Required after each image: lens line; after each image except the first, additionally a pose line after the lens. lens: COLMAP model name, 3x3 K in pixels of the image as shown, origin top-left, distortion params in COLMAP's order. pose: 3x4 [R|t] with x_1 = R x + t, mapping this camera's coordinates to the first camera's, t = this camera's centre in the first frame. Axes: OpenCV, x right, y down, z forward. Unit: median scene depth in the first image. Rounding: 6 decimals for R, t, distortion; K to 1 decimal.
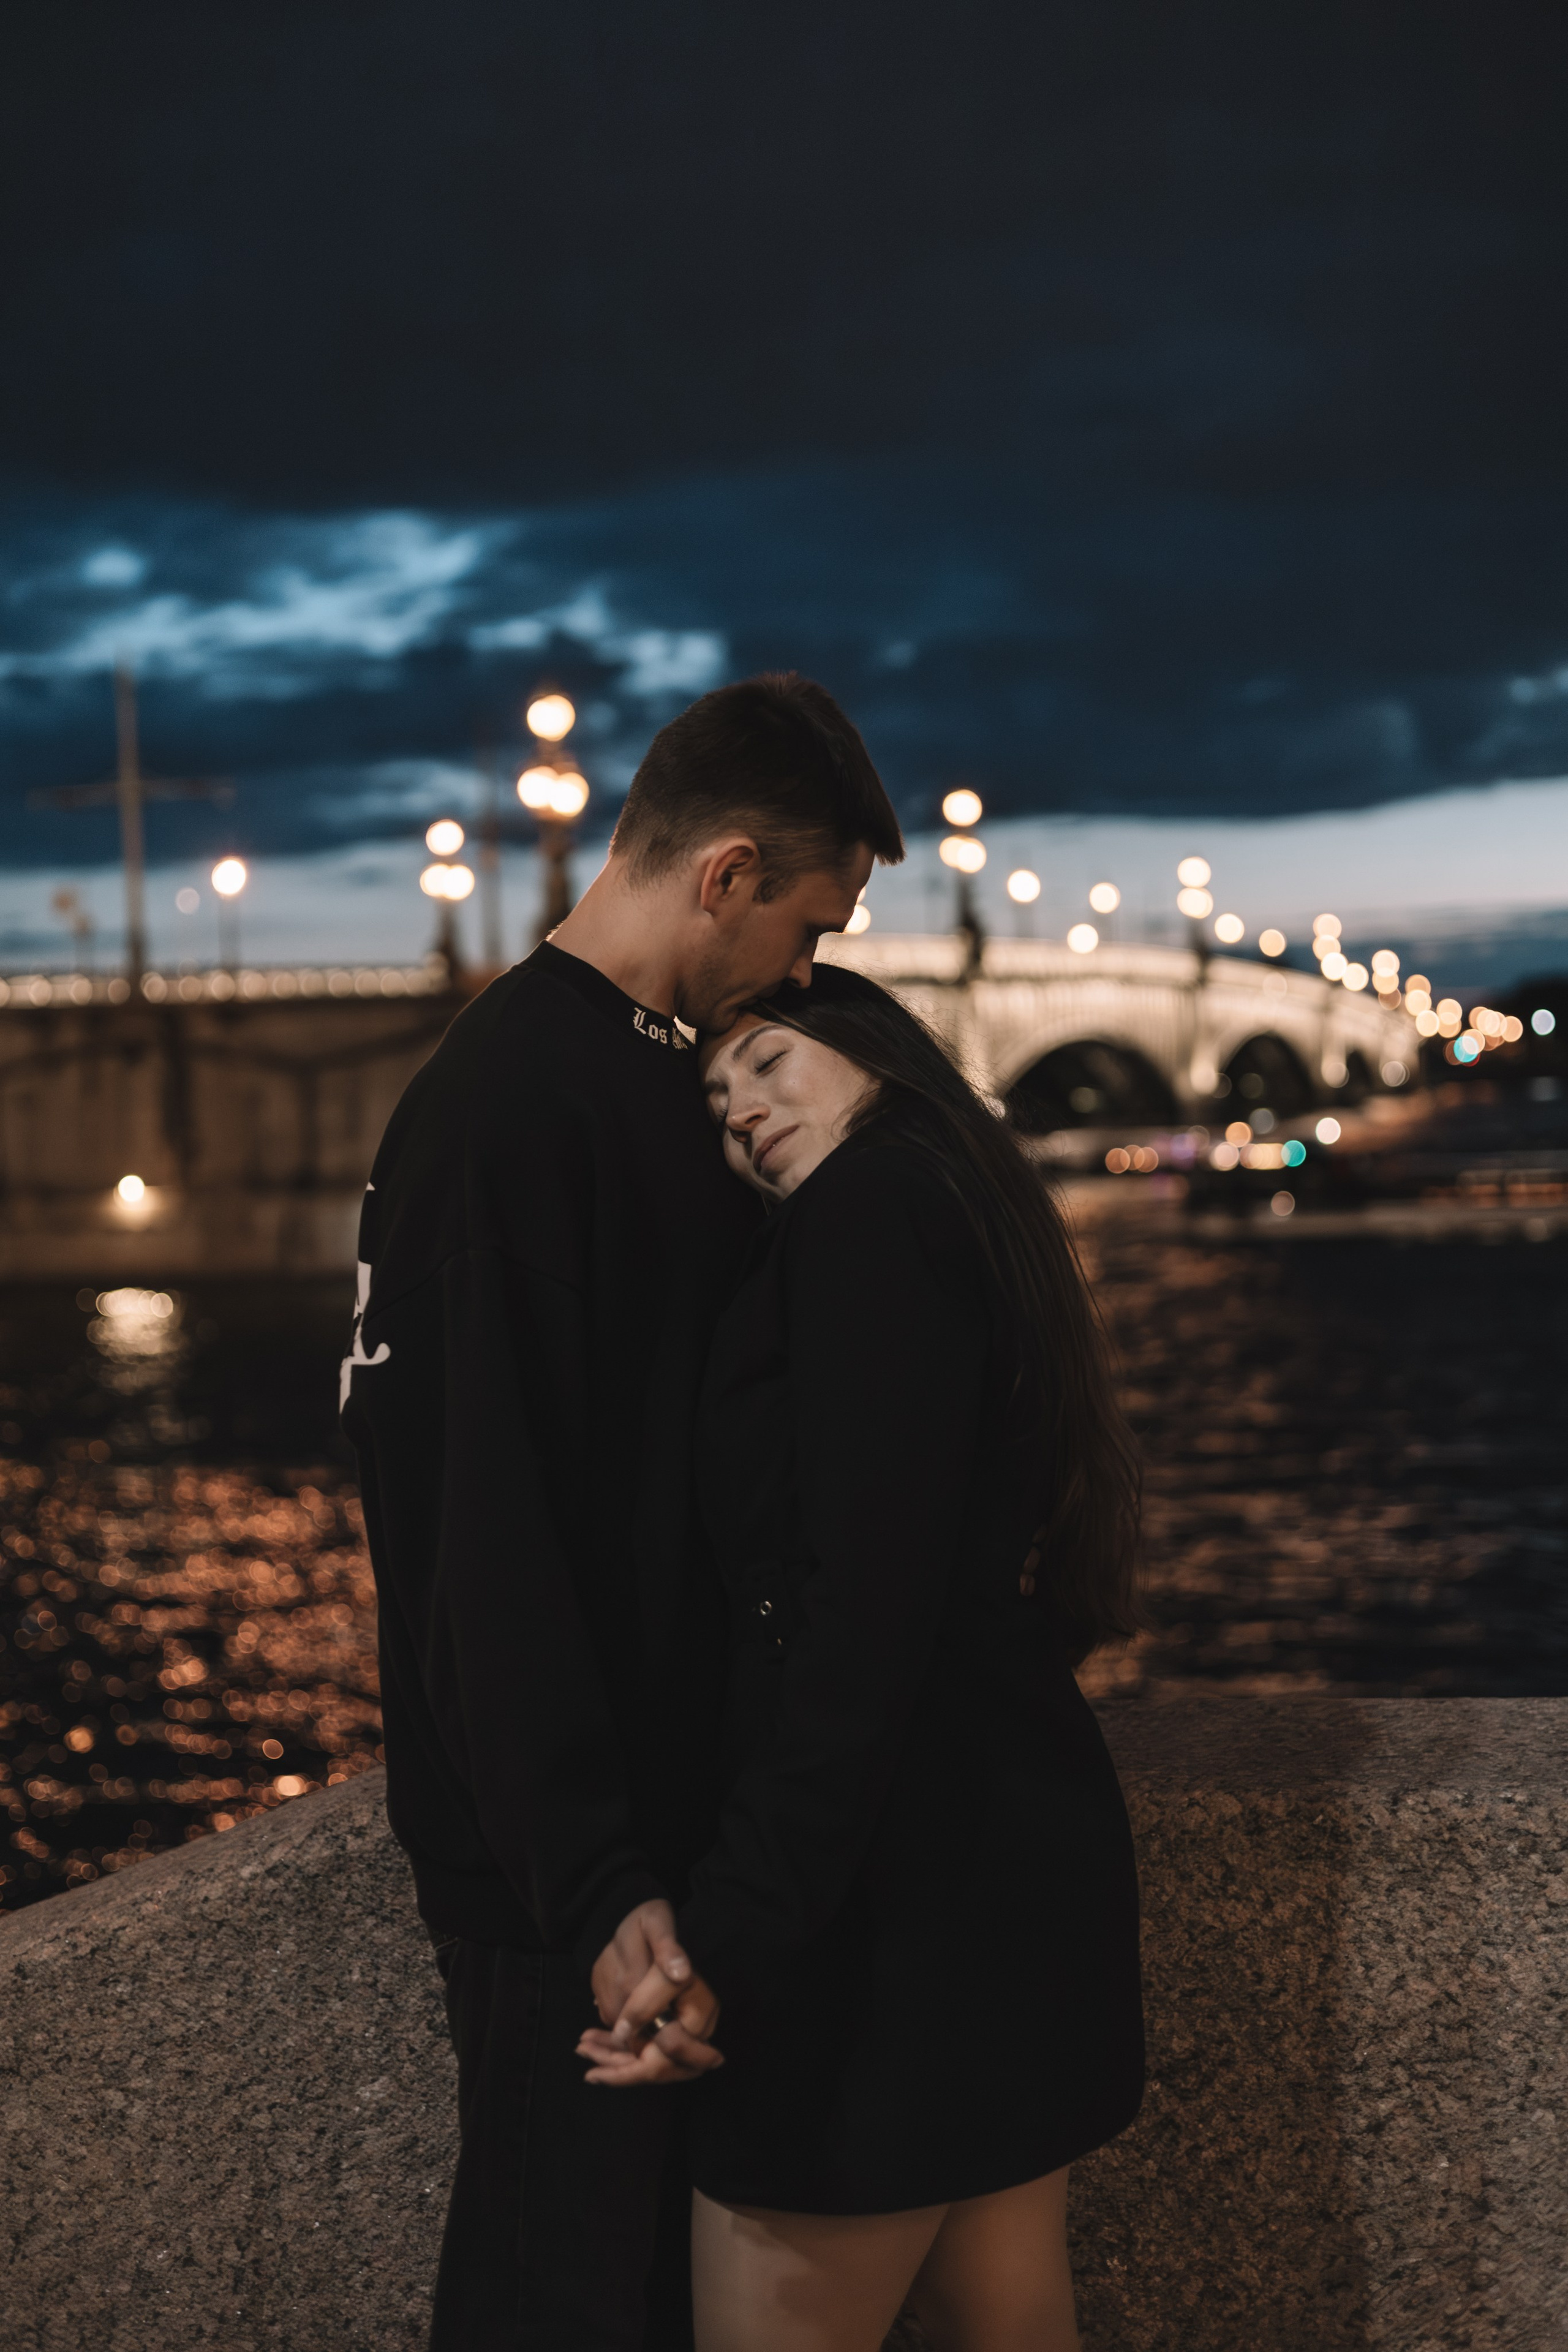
lens RADIAL K [[3307.5, 0, 787.6], [0, 3307.5, 1206.6], [0, 0, 1]] dist [0.021848, -0.029061]
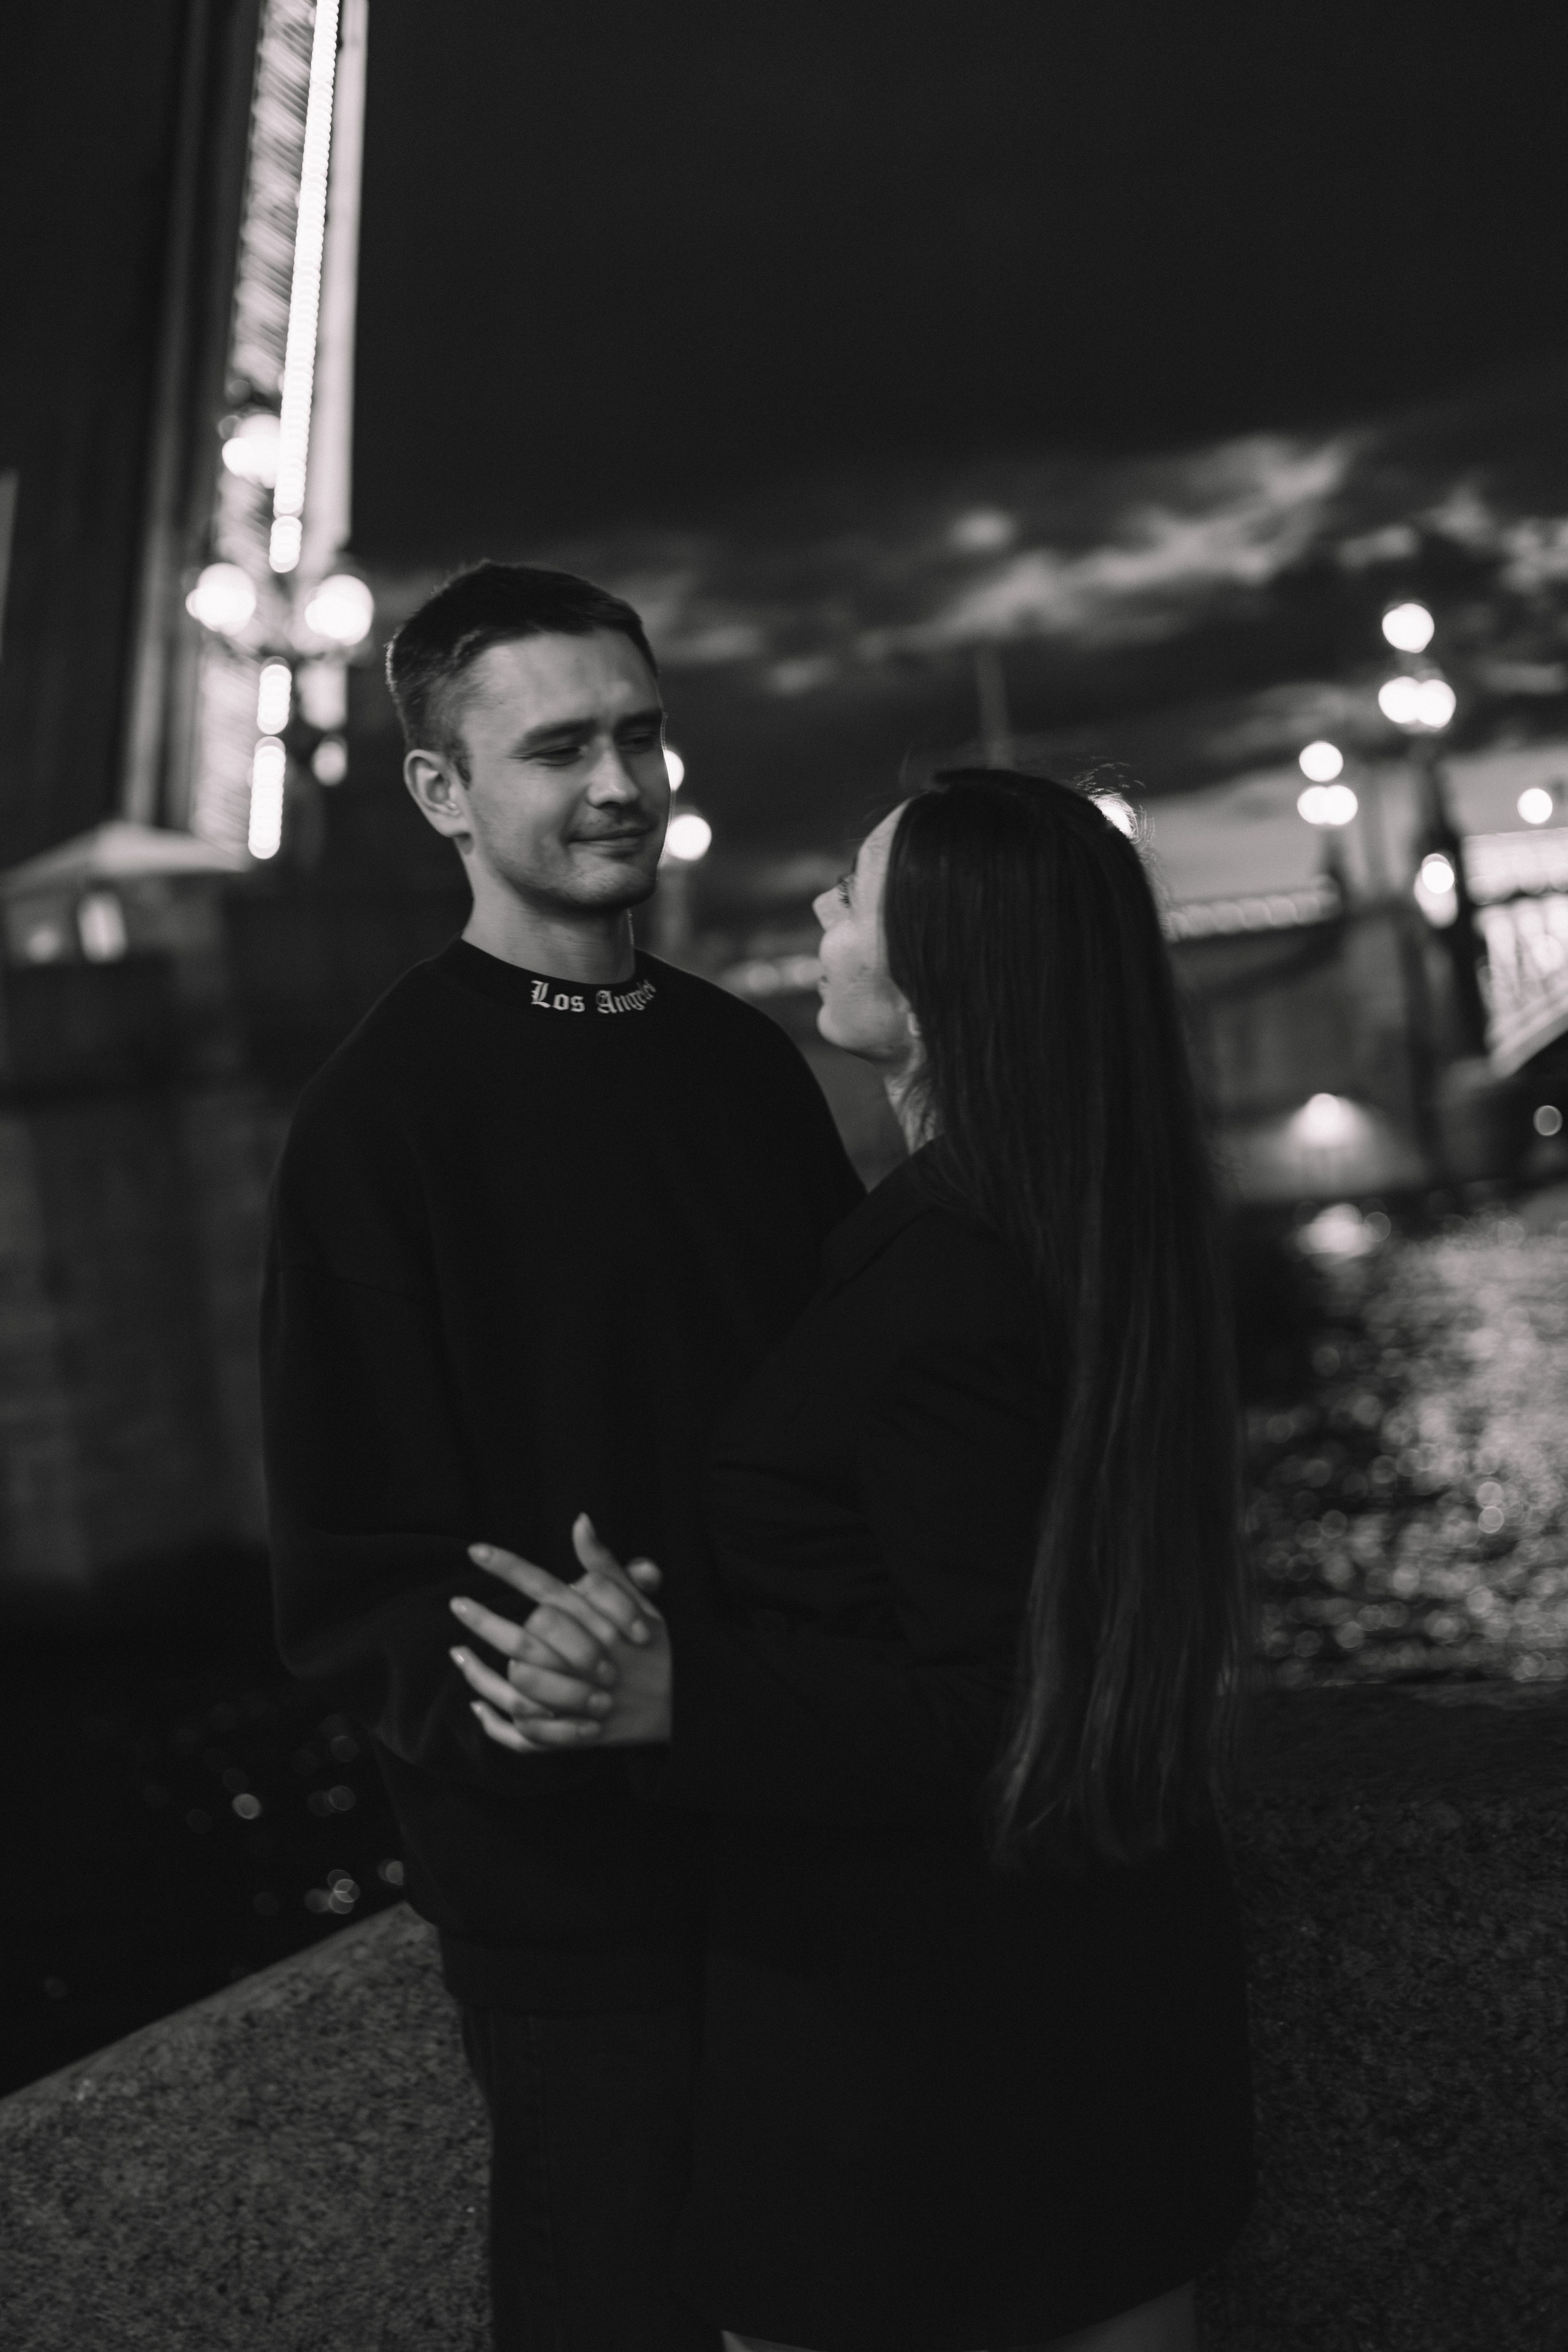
lens RADIAL K [[3307.5, 0, 787.6], [0, 3307.5, 1206.6], [0, 0, 1]] dist [0.021848, -0.029061]
pose [[0.959447, -0.081218, -0.269935, 0.213778], [0.086452, 0.996227, 0.007538, 0.002334], [0.268305, -0.030568, 0.962849, 0.135507]]
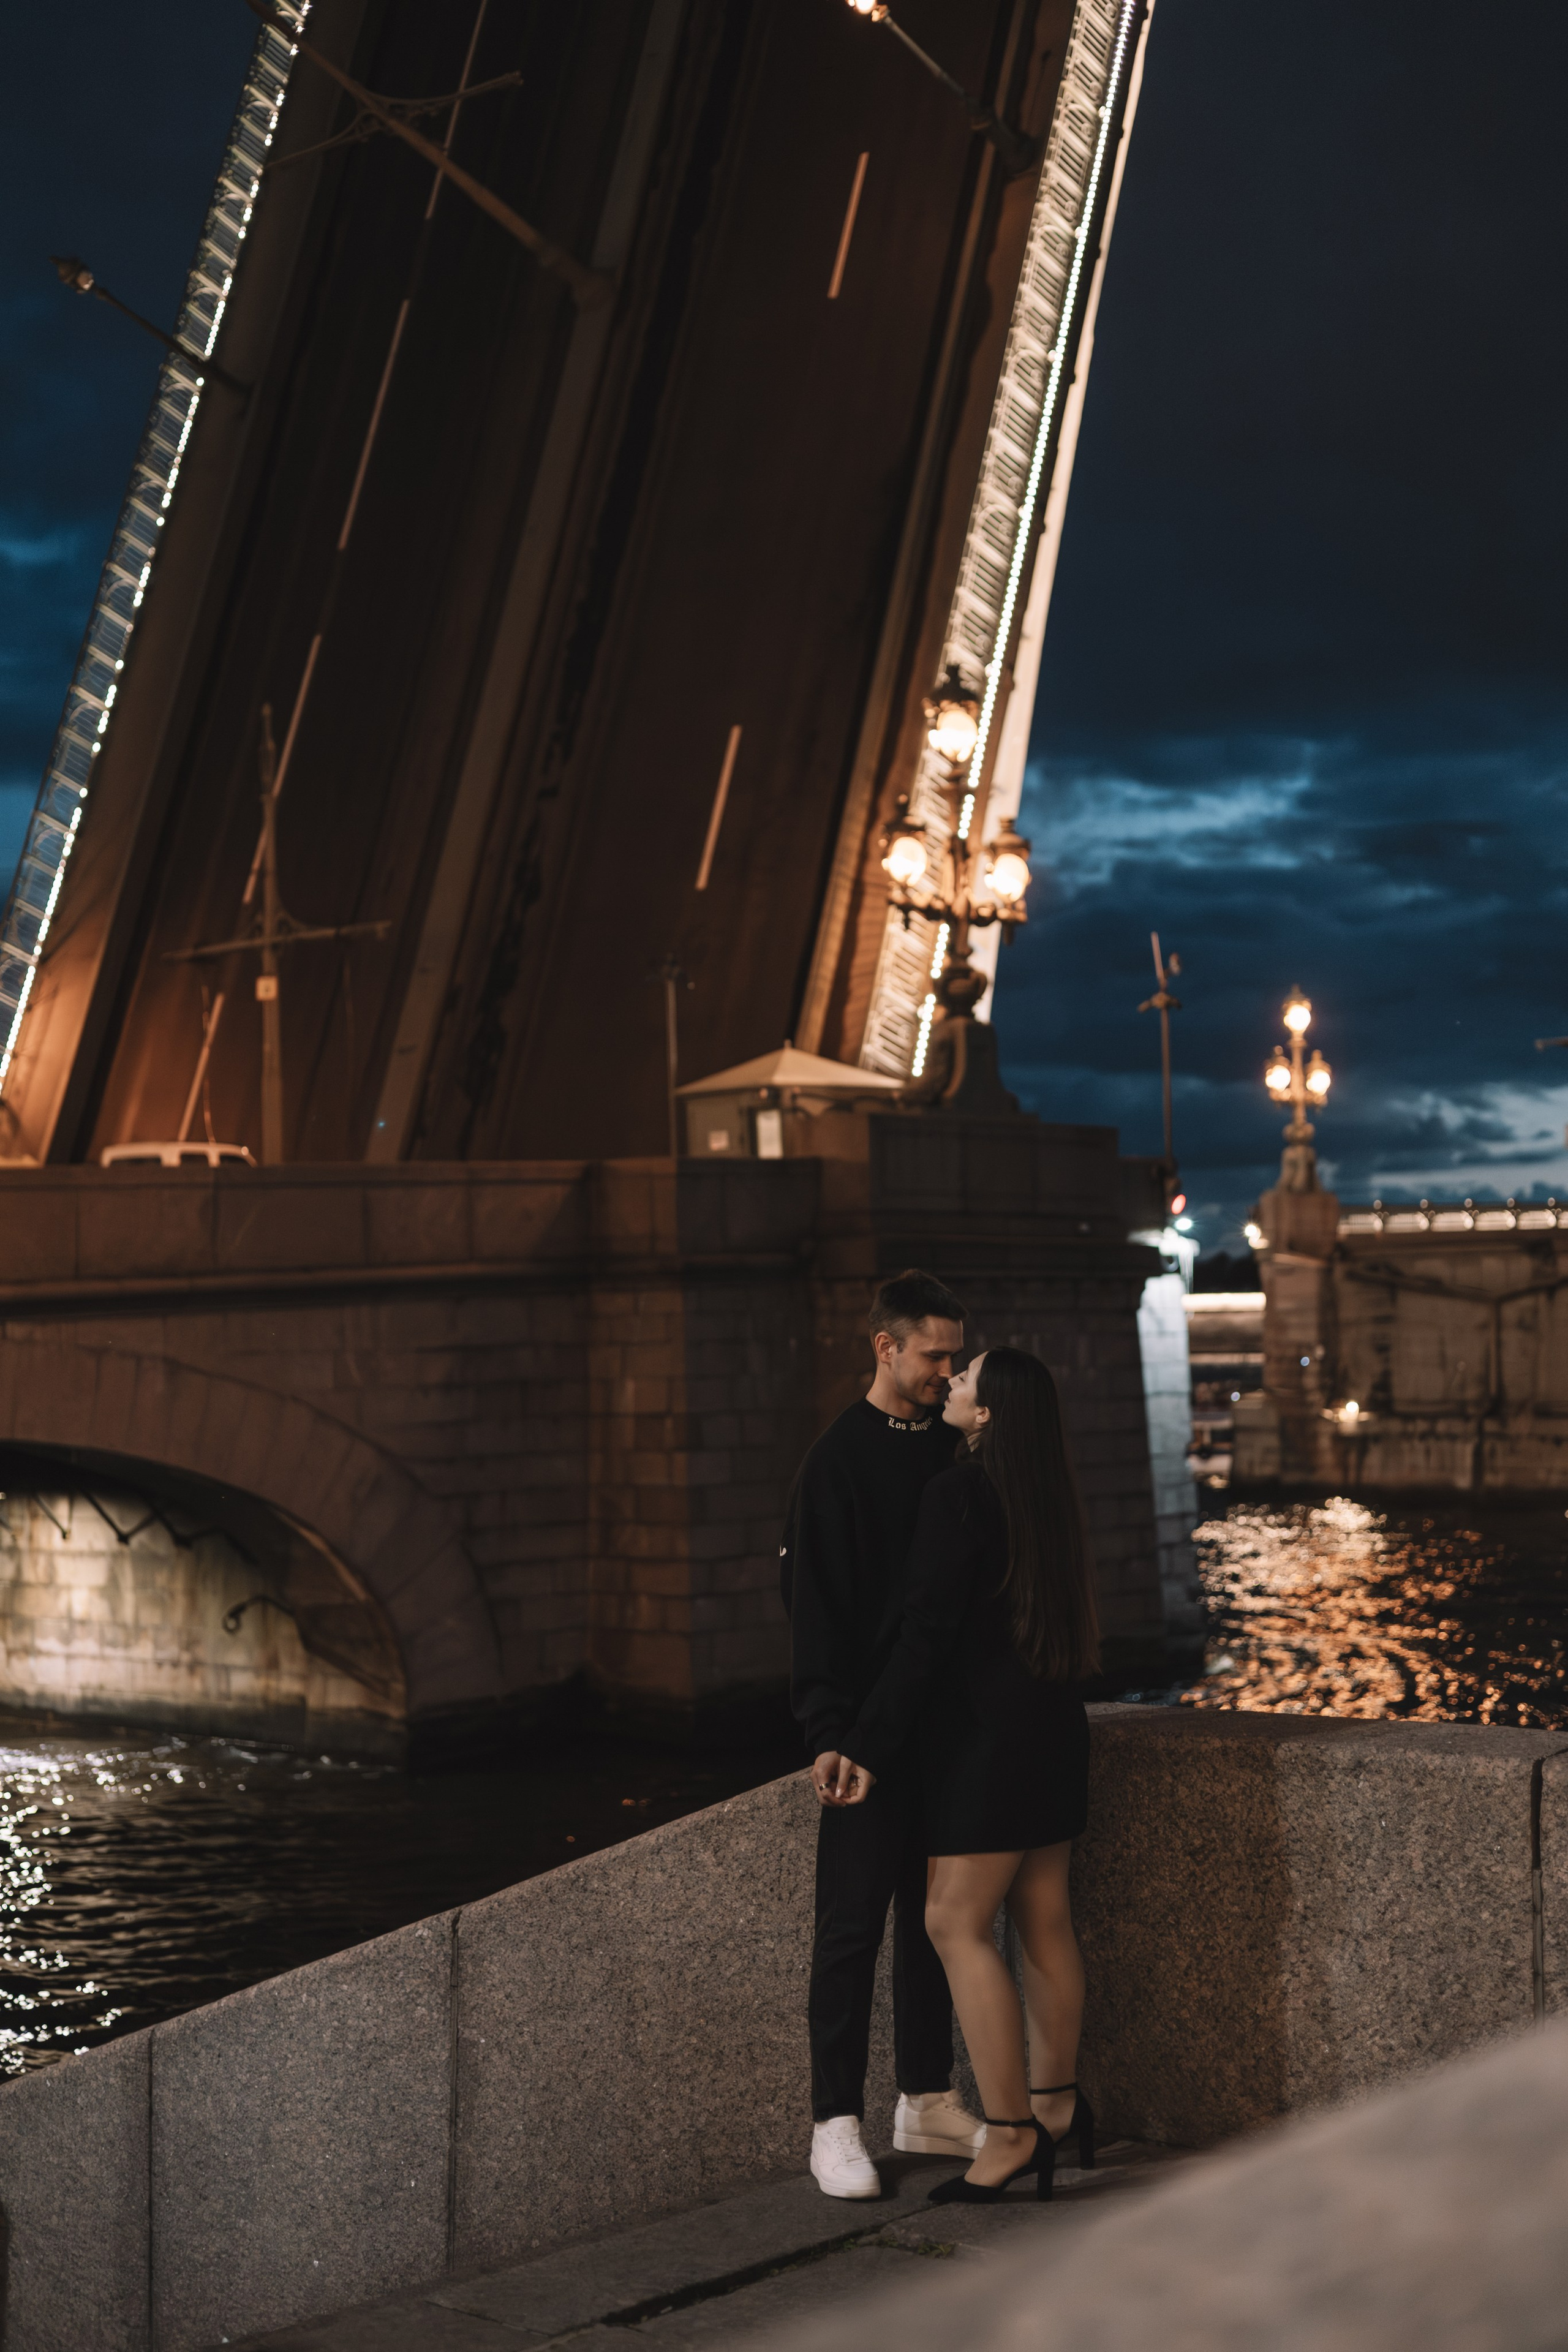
lens RADIAL K [[3270.6, 0, 784.0], [0, 3270.6, 1176.0], [0, 0, 1]] dist [0.003307, 0.076029]
pose [[0.895162, 0.002547, -0.445734, 0.917519], [-0.035716, 0.997178, -0.066031, -0.064042], [0.444308, 0.075028, 0.892727, -1.313107]]
